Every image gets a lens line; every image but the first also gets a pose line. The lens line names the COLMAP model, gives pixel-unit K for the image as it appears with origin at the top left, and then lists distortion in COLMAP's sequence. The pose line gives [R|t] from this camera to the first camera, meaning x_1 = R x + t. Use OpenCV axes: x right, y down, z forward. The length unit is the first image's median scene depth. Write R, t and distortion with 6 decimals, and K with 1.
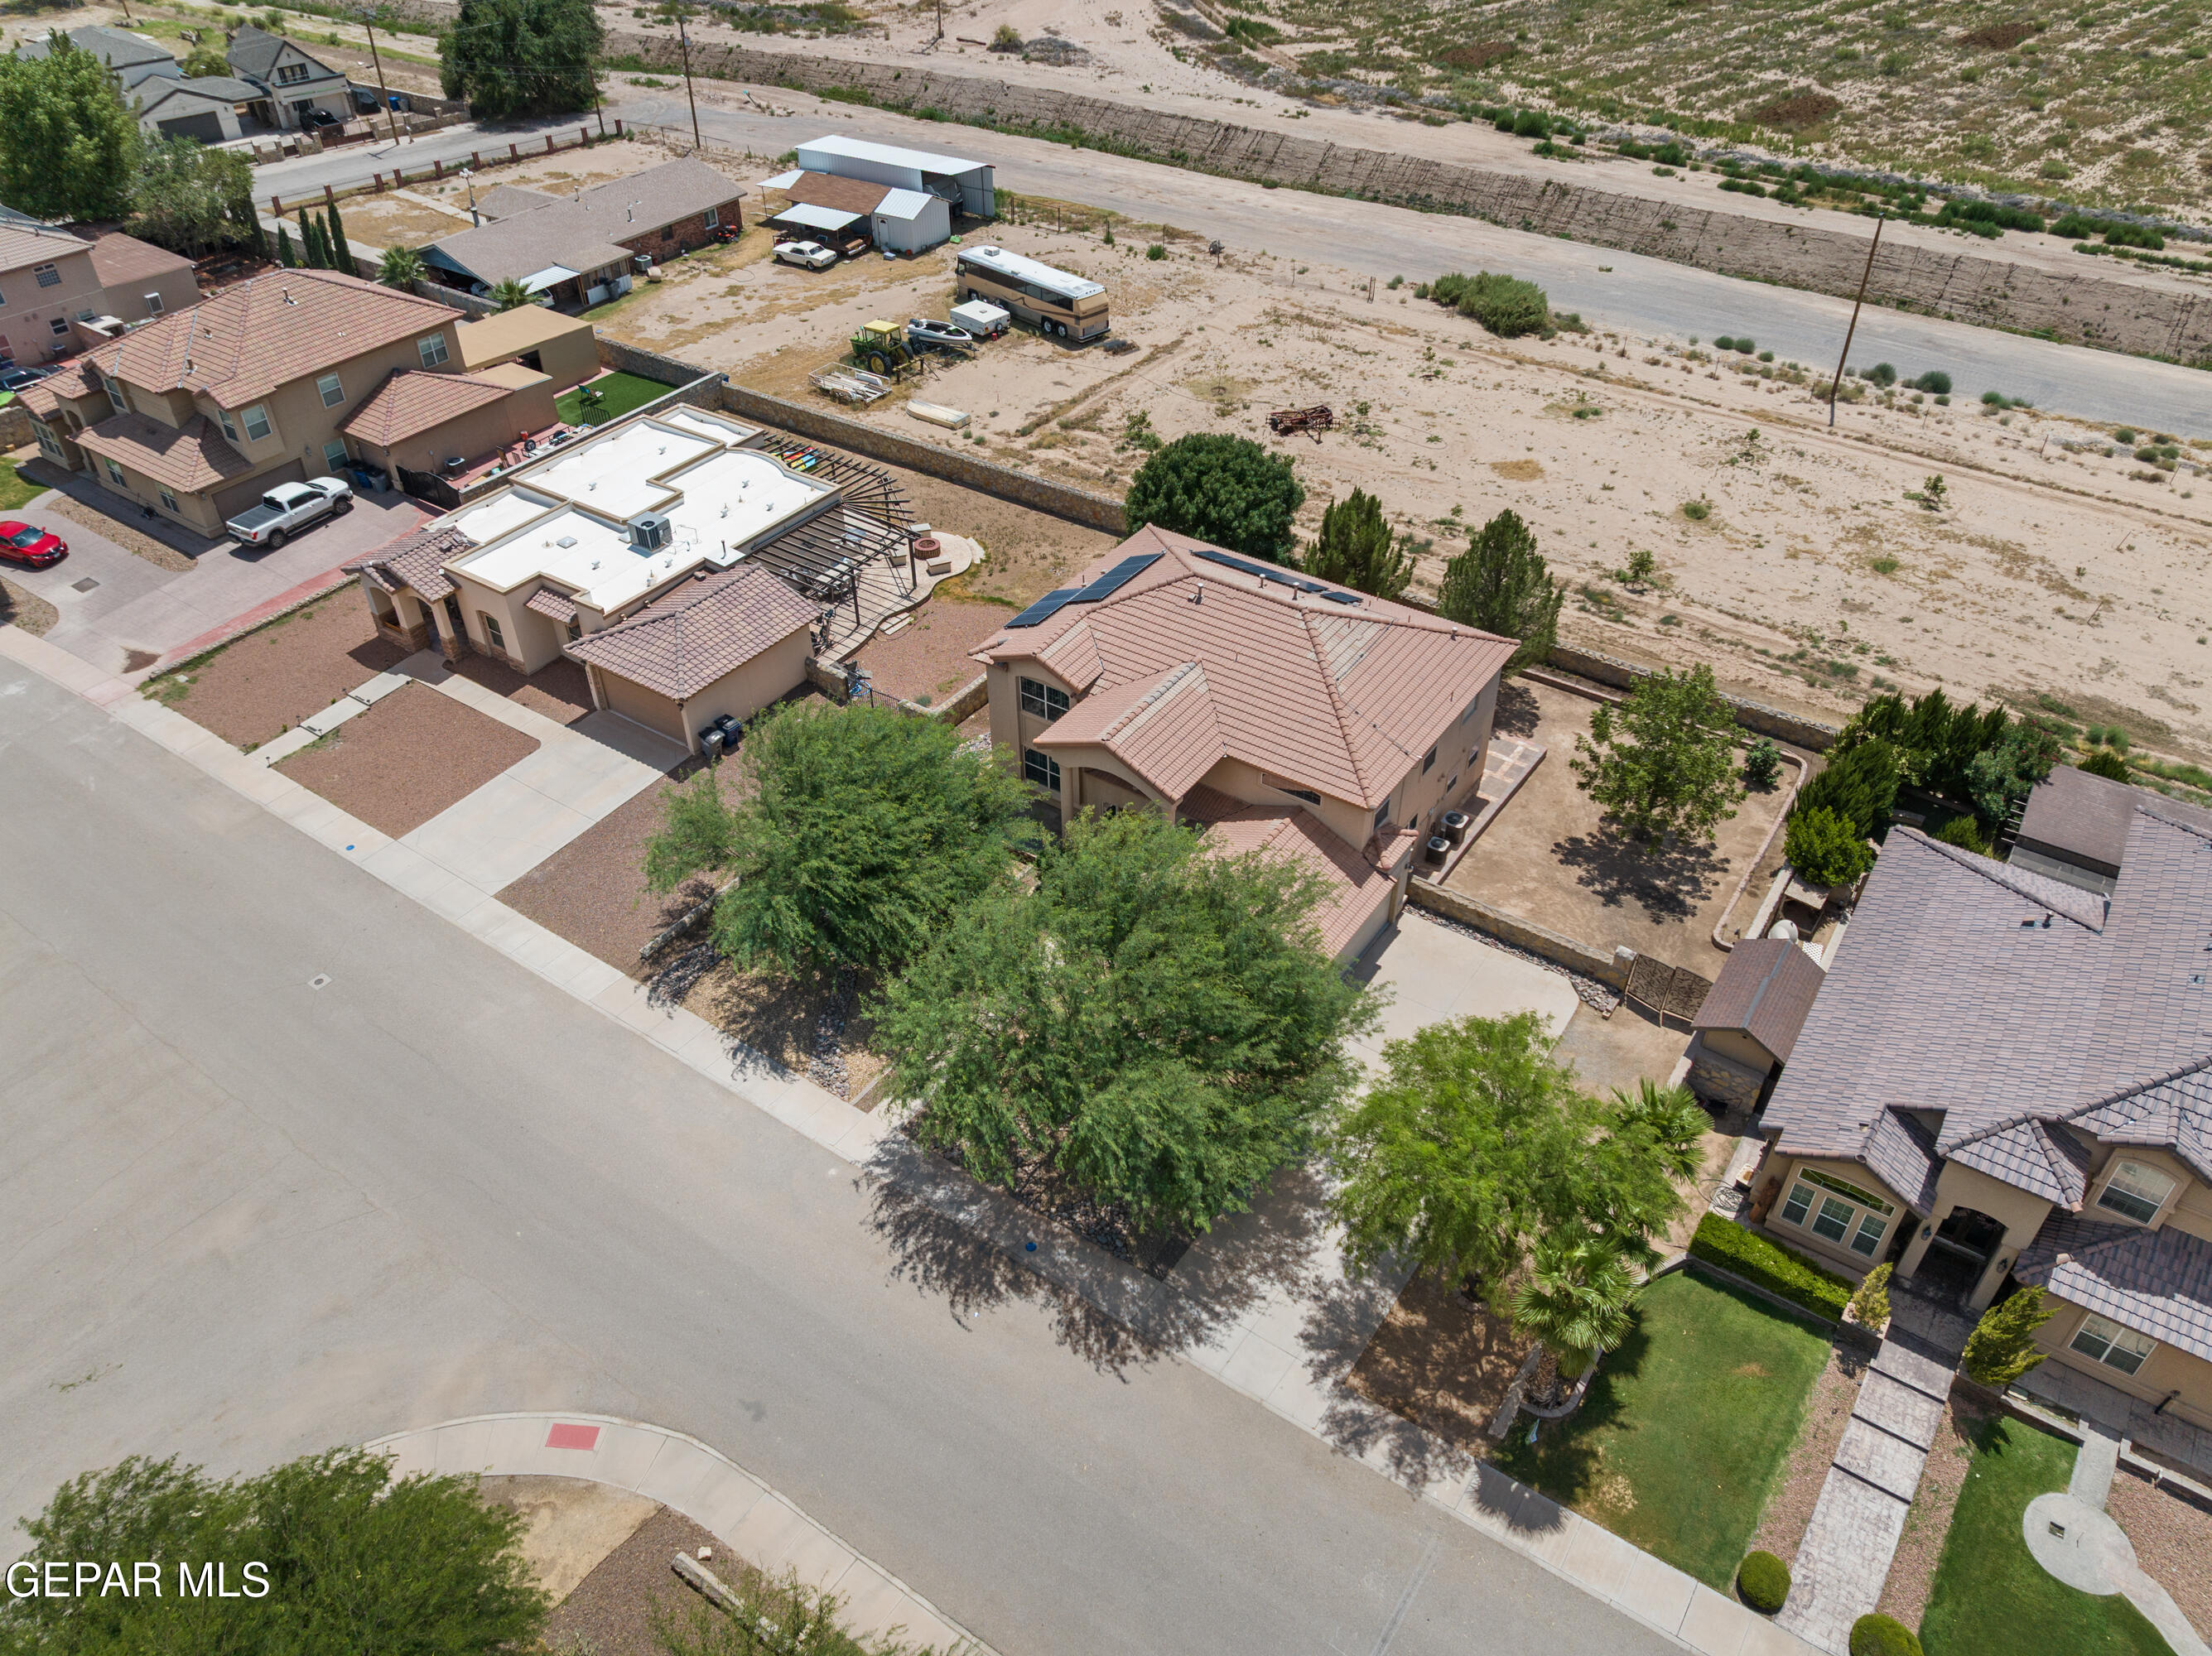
lens RADIAL K [[1557.6, 0, 1116.4], [0, 1557.6, 811.8], [0, 0, 1]] dist [-0.056217, 0.028828]
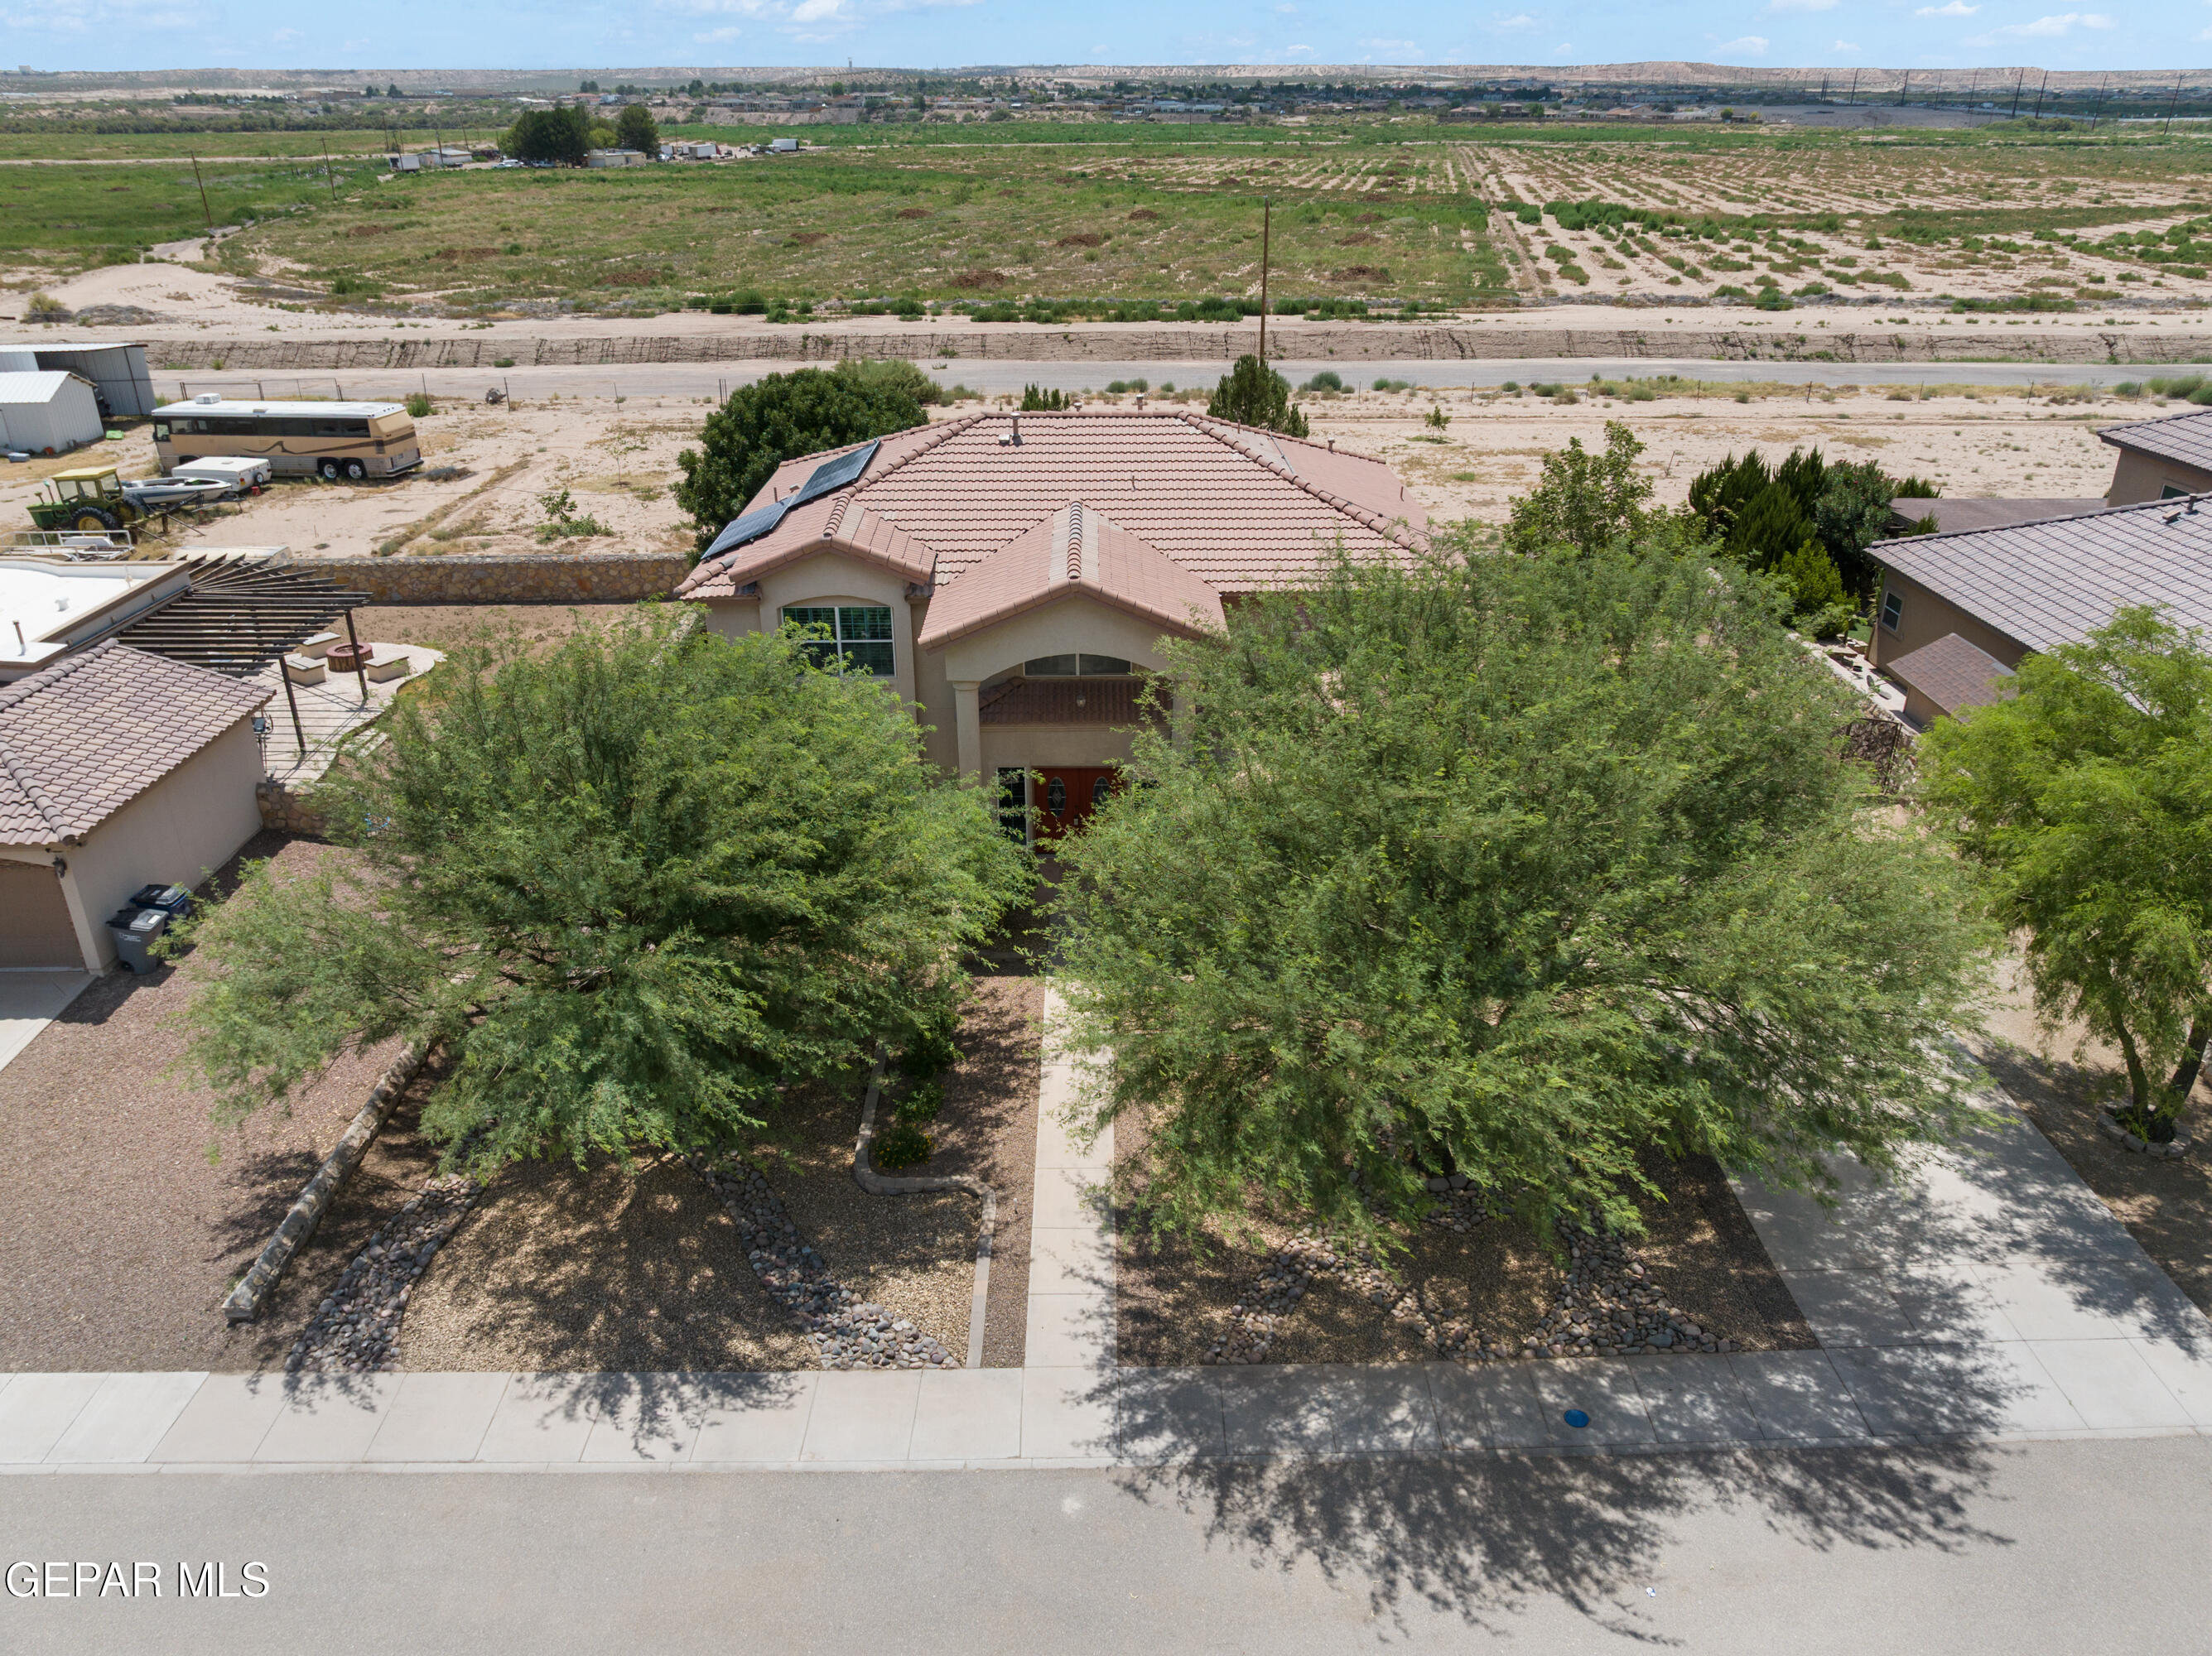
lens RADIAL K [[1557.6, 0, 1116.4], [0, 1557.6, 811.8], [0, 0, 1]] dist [-0.056217, 0.028828]
pose [[0.814241, -0.238817, 0.529129, -0.224443], [0.357661, 0.924302, -0.133206, 0.080383], [-0.457263, 0.297710, 0.838021, 0.393740]]
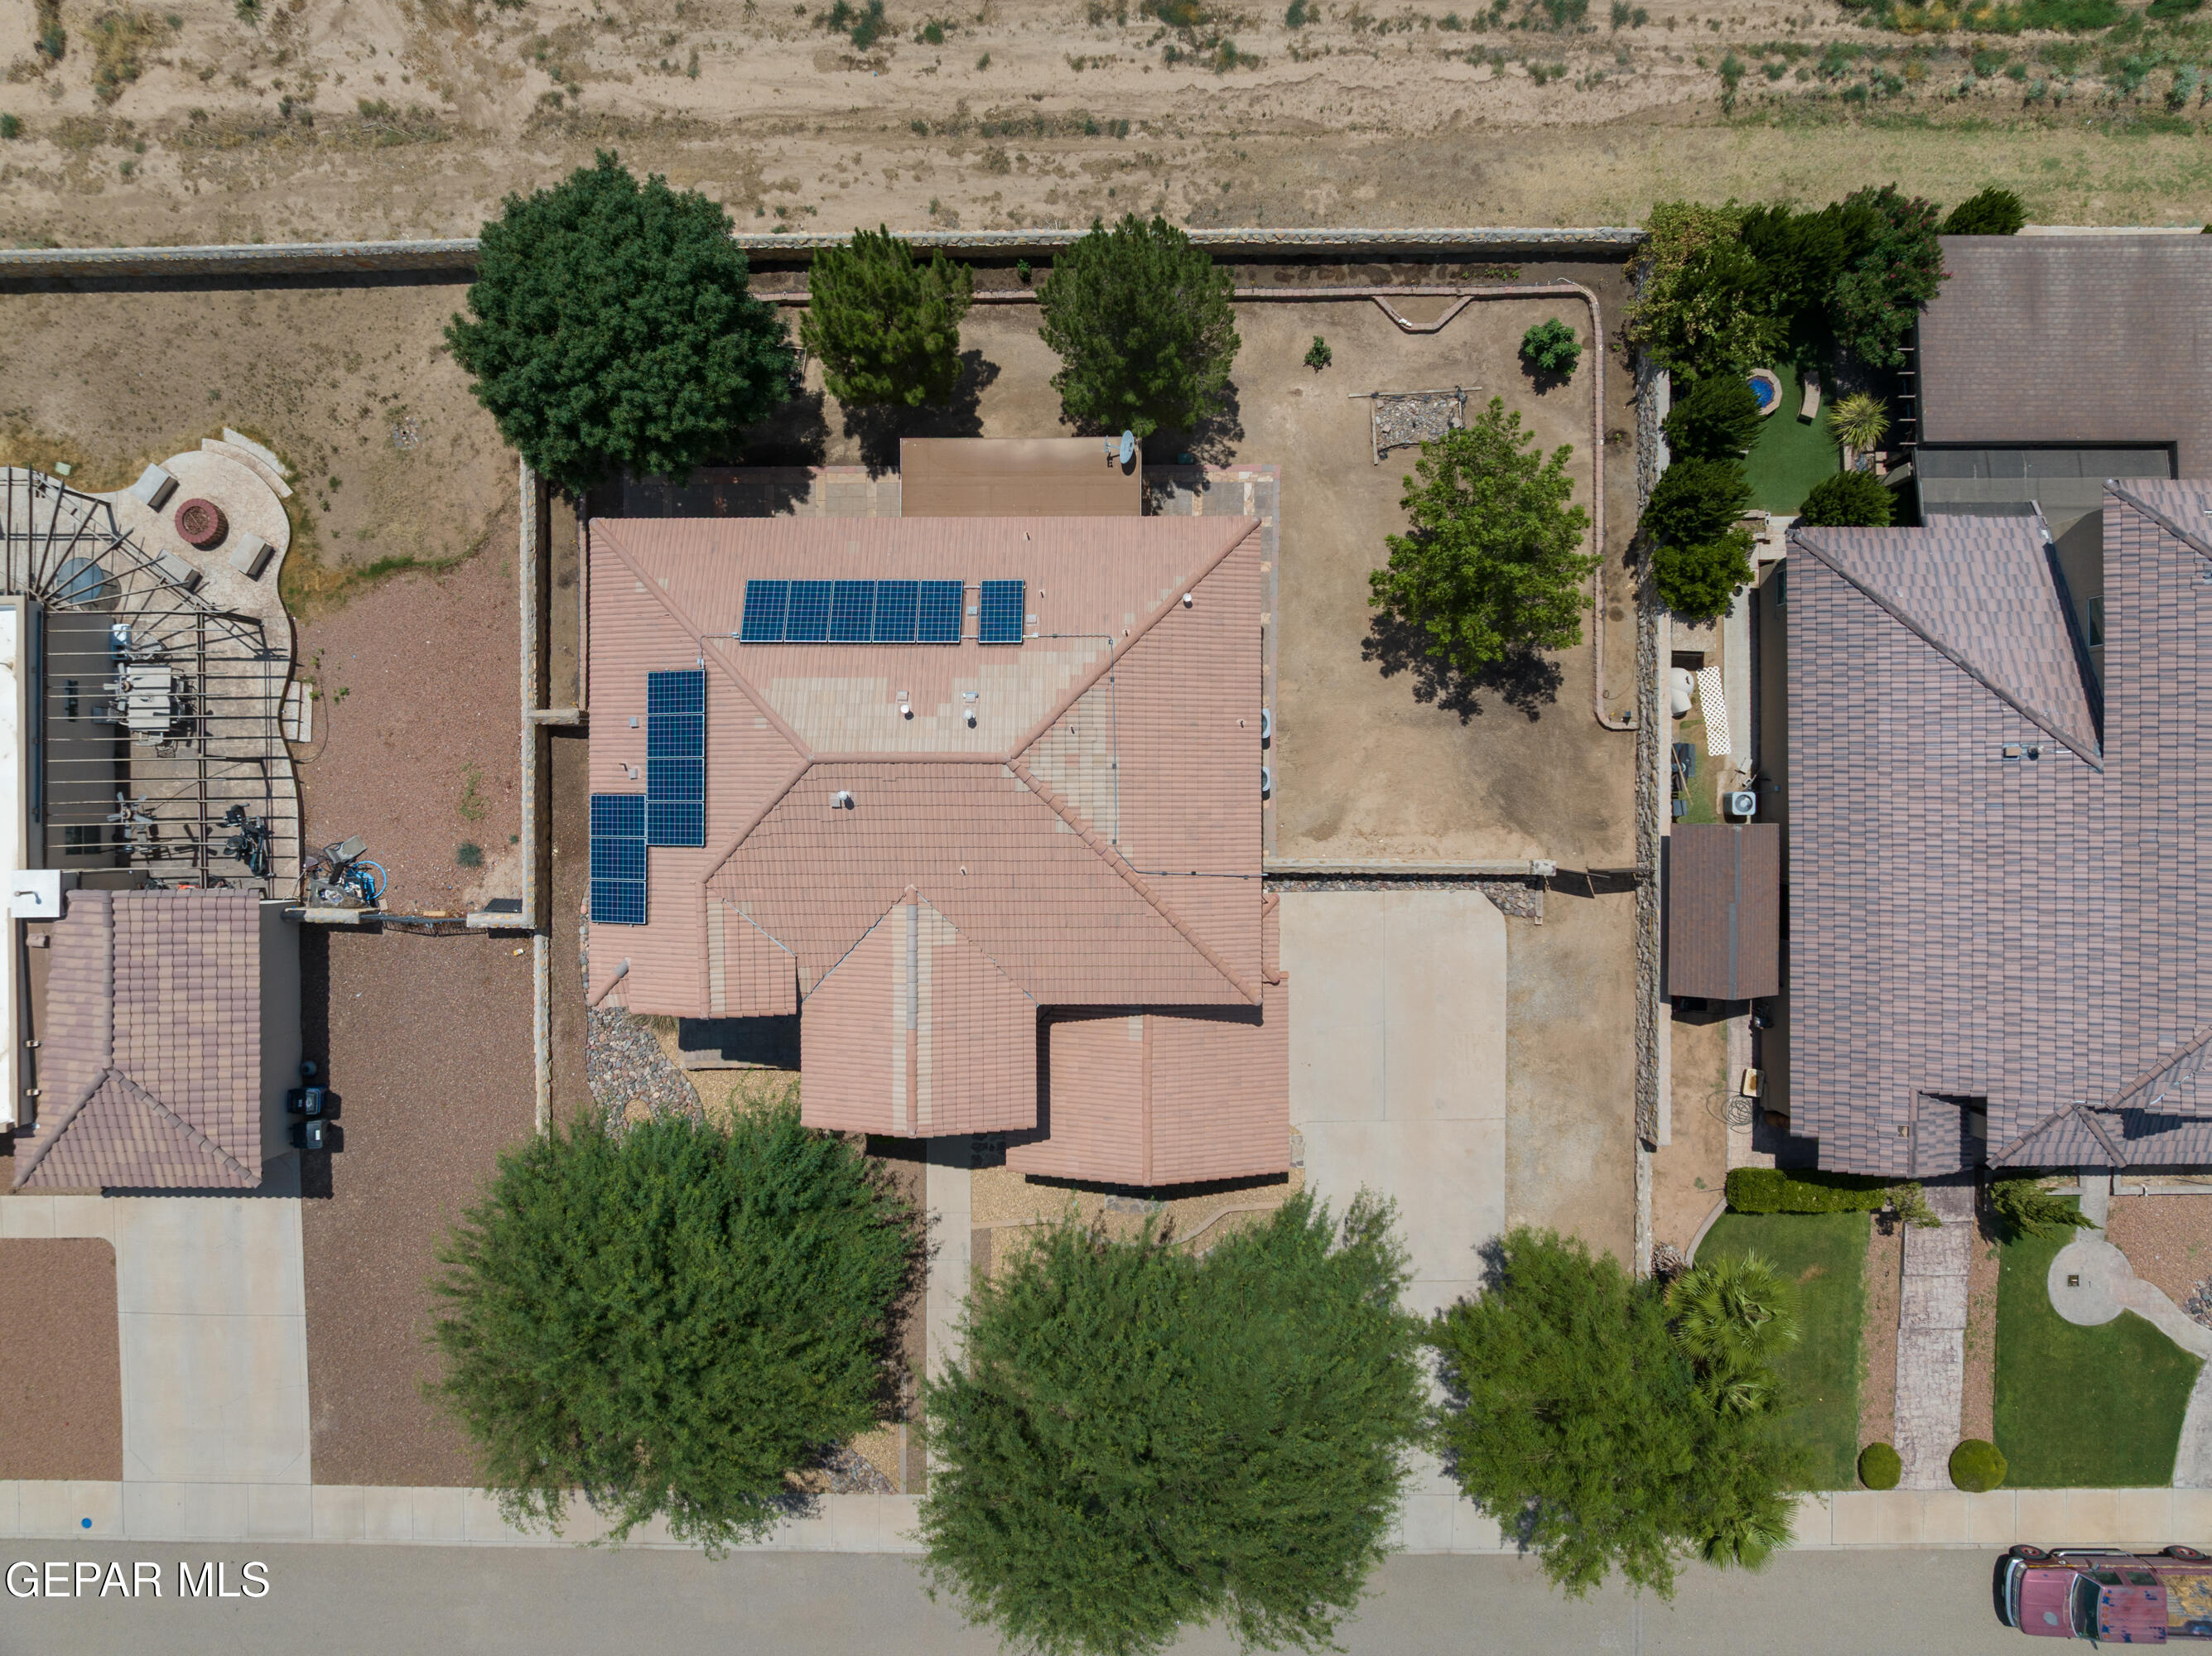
lens RADIAL K [[1557.6, 0, 1116.4], [0, 1557.6, 811.8], [0, 0, 1]] dist [-0.056217, 0.028828]
pose [[0.824567, -0.565734, -0.005885, 0.116005], [0.358023, 0.513714, 0.779691, -0.472561], [-0.438074, -0.645014, 0.626137, 0.430495]]
